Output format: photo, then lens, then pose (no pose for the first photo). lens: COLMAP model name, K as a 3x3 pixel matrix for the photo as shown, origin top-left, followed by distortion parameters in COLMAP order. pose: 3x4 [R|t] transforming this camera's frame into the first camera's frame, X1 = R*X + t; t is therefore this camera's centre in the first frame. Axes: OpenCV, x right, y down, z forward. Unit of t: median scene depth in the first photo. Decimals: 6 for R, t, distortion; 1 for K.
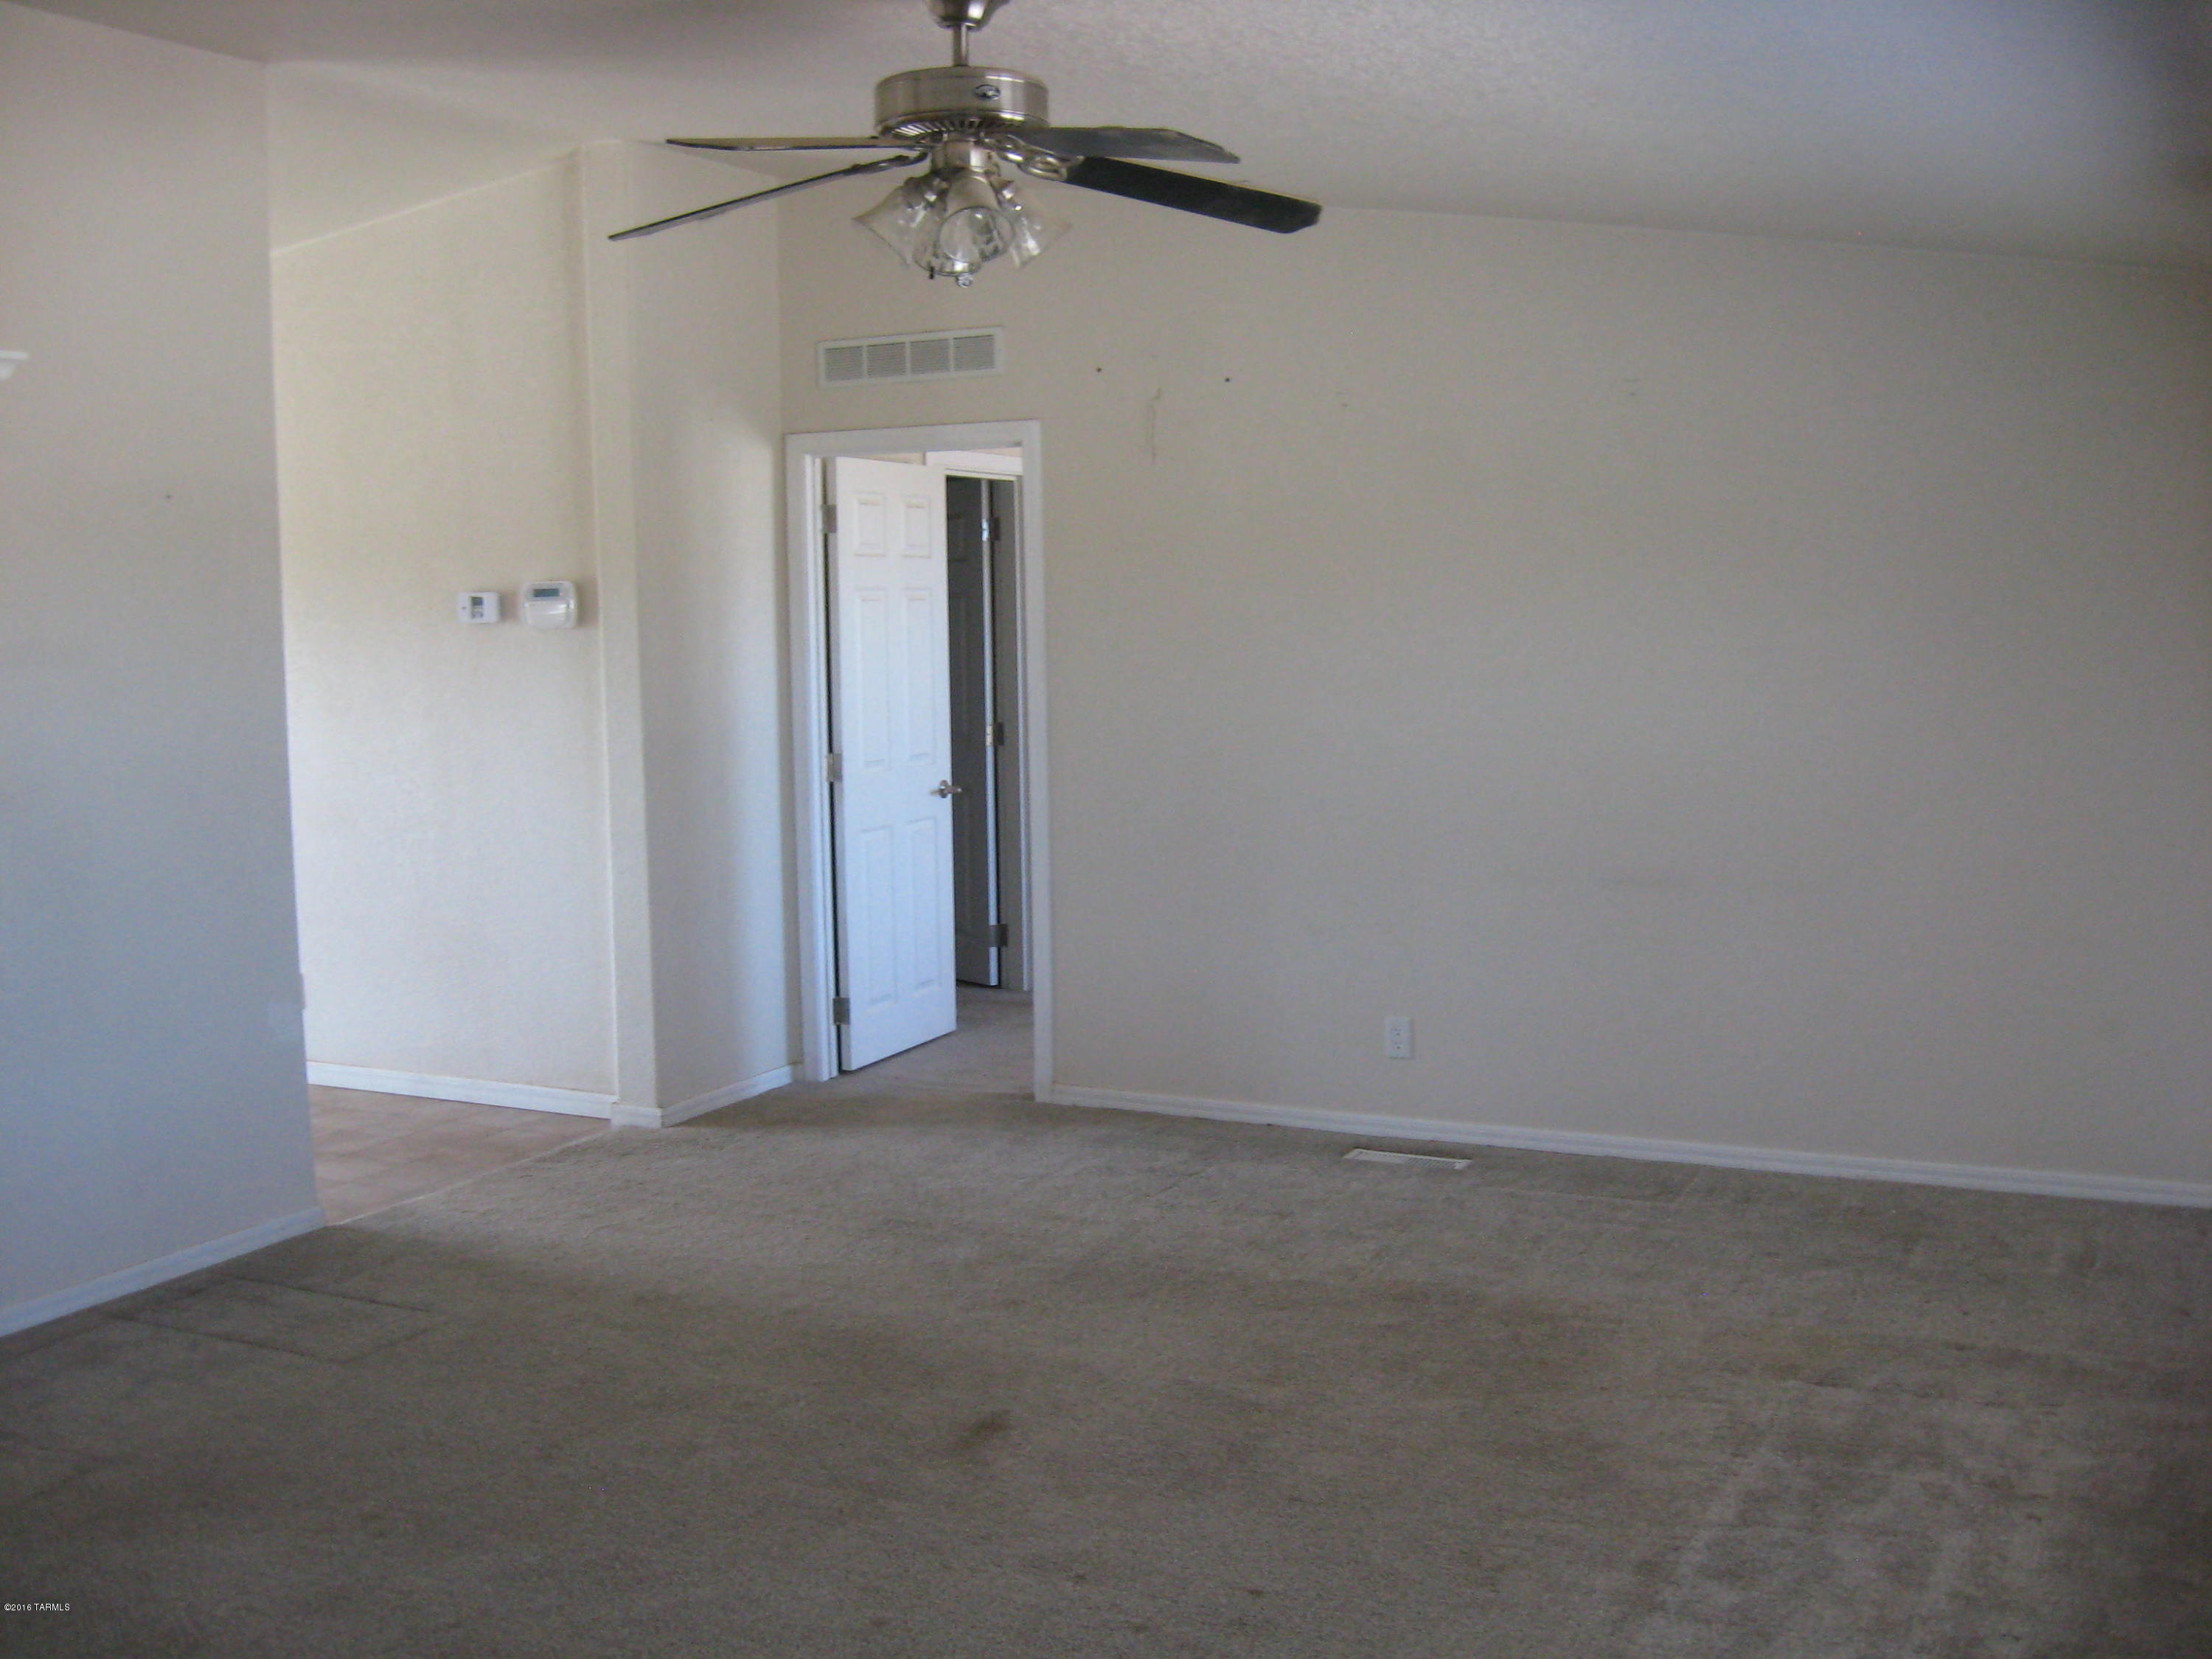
lens RADIAL K [[2294.9, 0, 1105.8], [0, 2294.9, 836.0], [0, 0, 1]] dist [-0.108457, 0.000000]
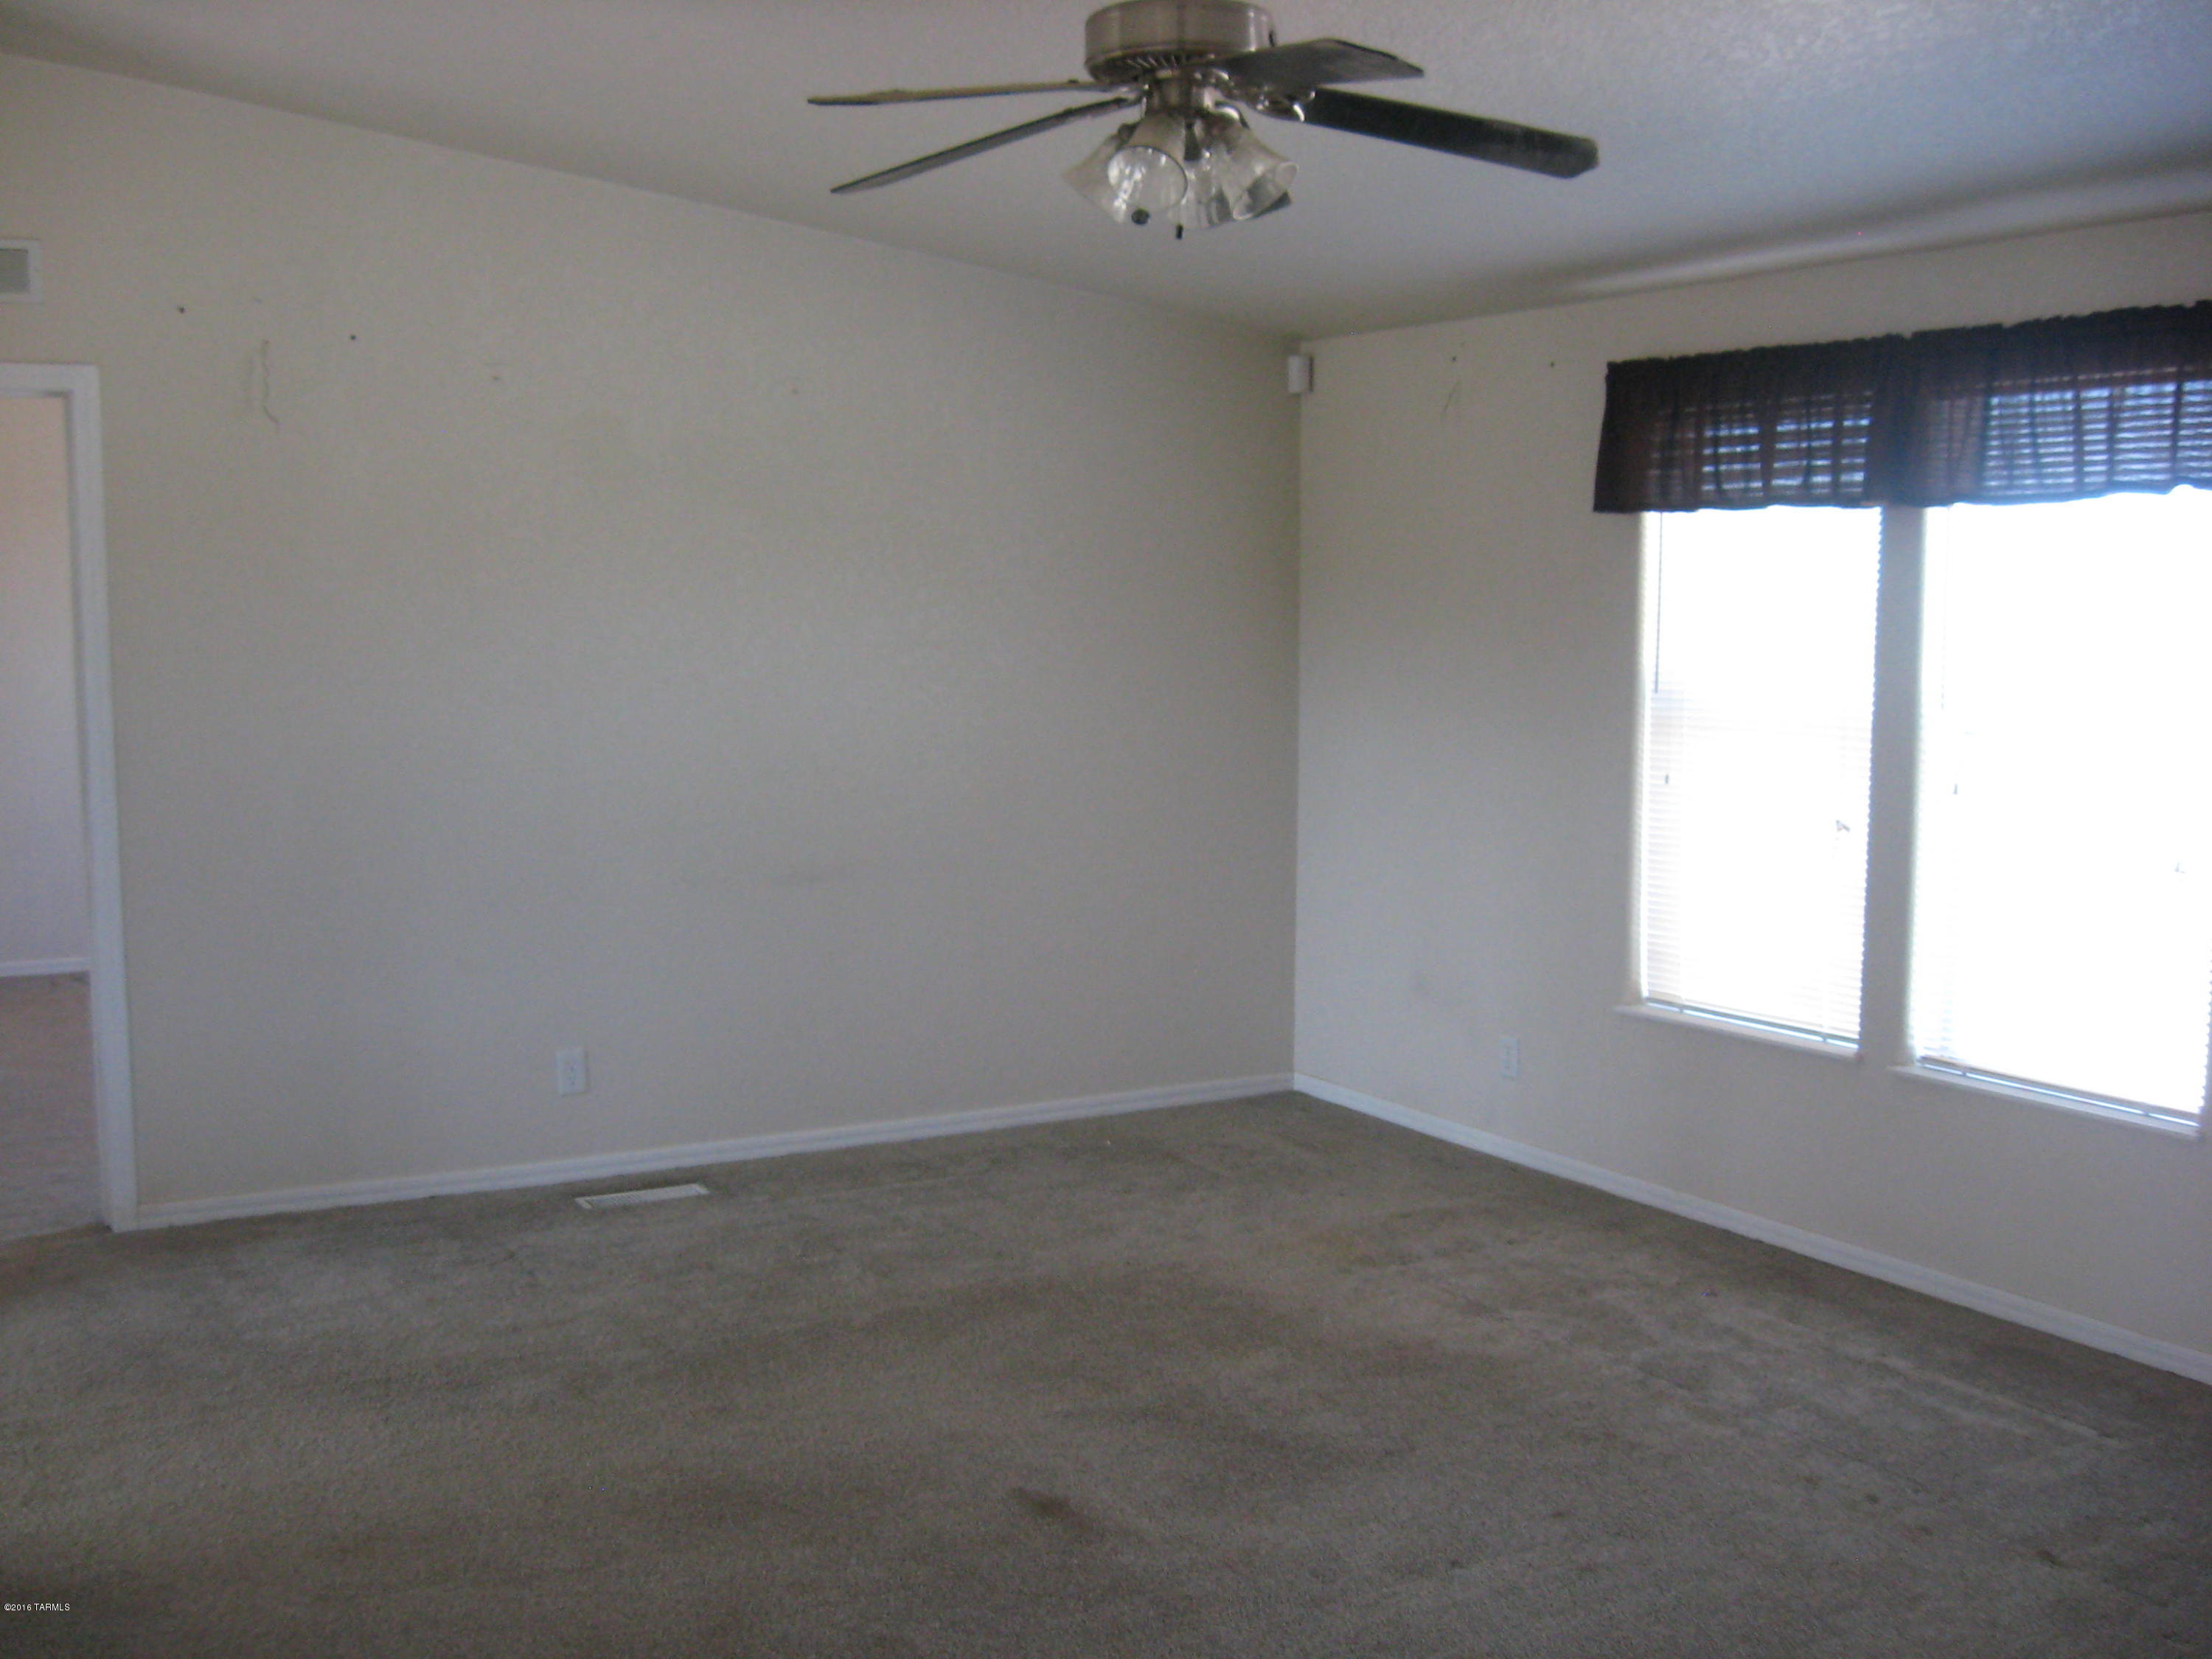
lens RADIAL K [[2294.9, 0, 1092.2], [0, 2294.9, 832.8], [0, 0, 1]] dist [-0.108457, 0.000000]
pose [[0.550424, -0.070493, 0.831904, -0.539433], [0.072442, 0.996704, 0.036527, -0.027876], [-0.831736, 0.040159, 0.553717, 0.327660]]
